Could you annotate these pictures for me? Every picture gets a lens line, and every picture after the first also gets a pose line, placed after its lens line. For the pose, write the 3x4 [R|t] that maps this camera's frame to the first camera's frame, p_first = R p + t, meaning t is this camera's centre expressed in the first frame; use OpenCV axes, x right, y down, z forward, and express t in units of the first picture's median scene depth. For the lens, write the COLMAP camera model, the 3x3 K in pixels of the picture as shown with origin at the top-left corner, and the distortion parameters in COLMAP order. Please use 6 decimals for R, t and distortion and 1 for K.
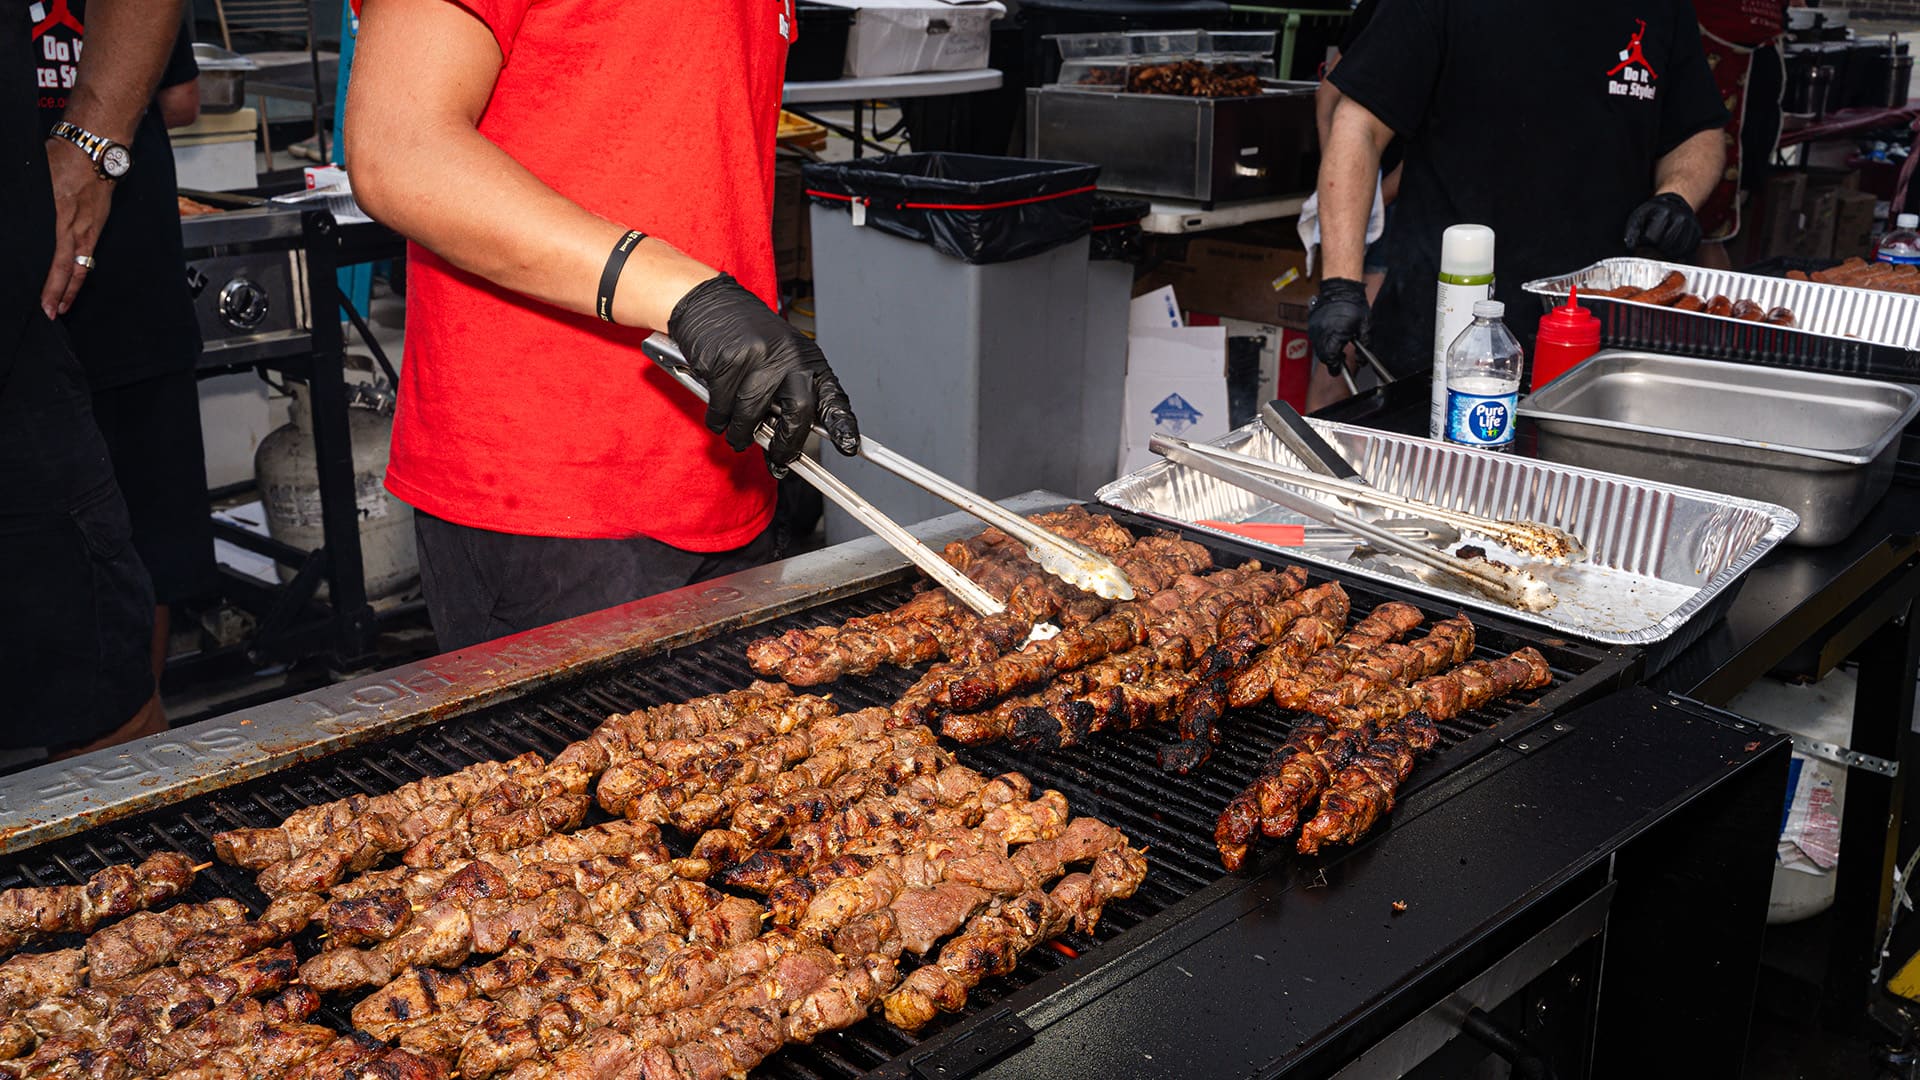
lens RADIAL K [[2174.4, 0, 965.8], [0, 2174.4, 537.8], [0, 0, 1]] dist [0.003408, 0.000000]
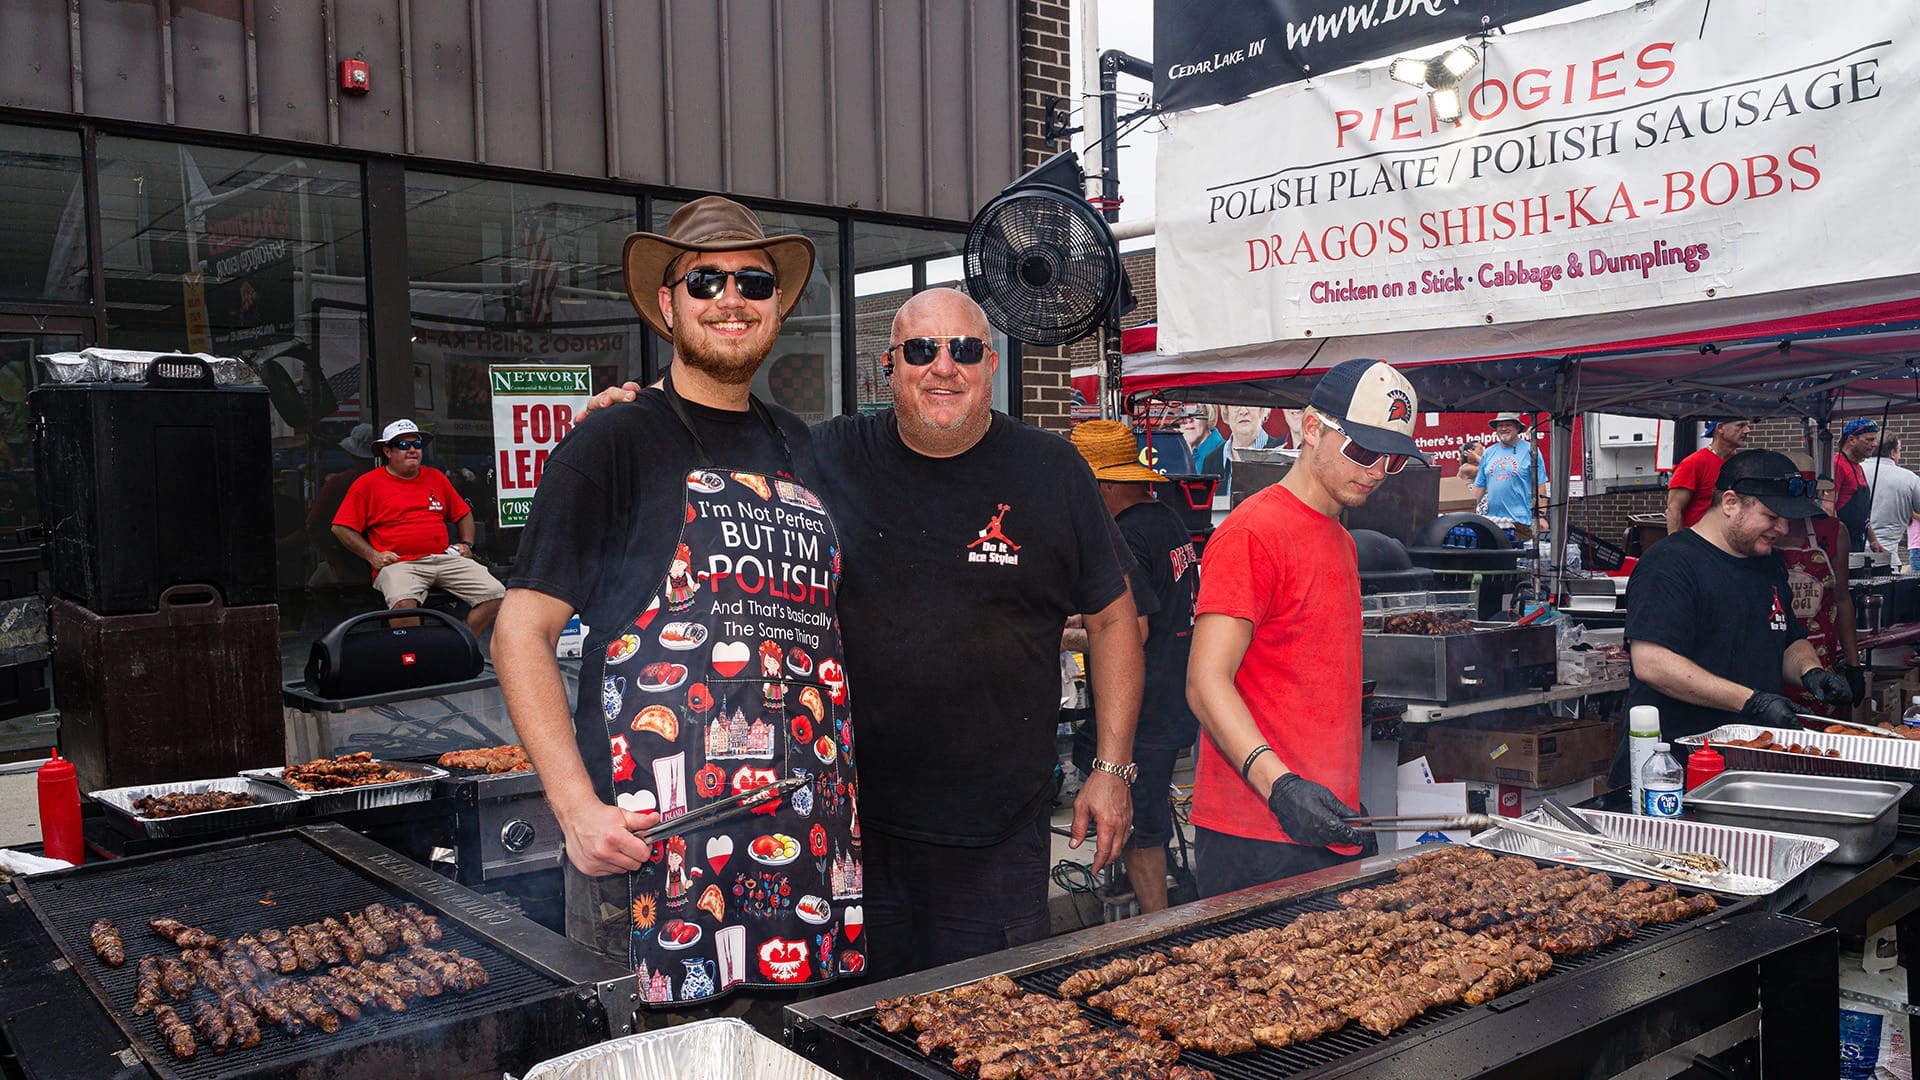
lens RADIAL K [[1559.6, 0, 957.7], [0, 1559.6, 552.9], [0, 0, 1]] dist [-0.008991, 0.000915]
pose [[0.985017, -0.042404, -0.167160, -0.143455], [-0.001187, 0.967610, -0.252448, 0.081046], [0.172451, 0.248864, 0.953062, -0.493357]]
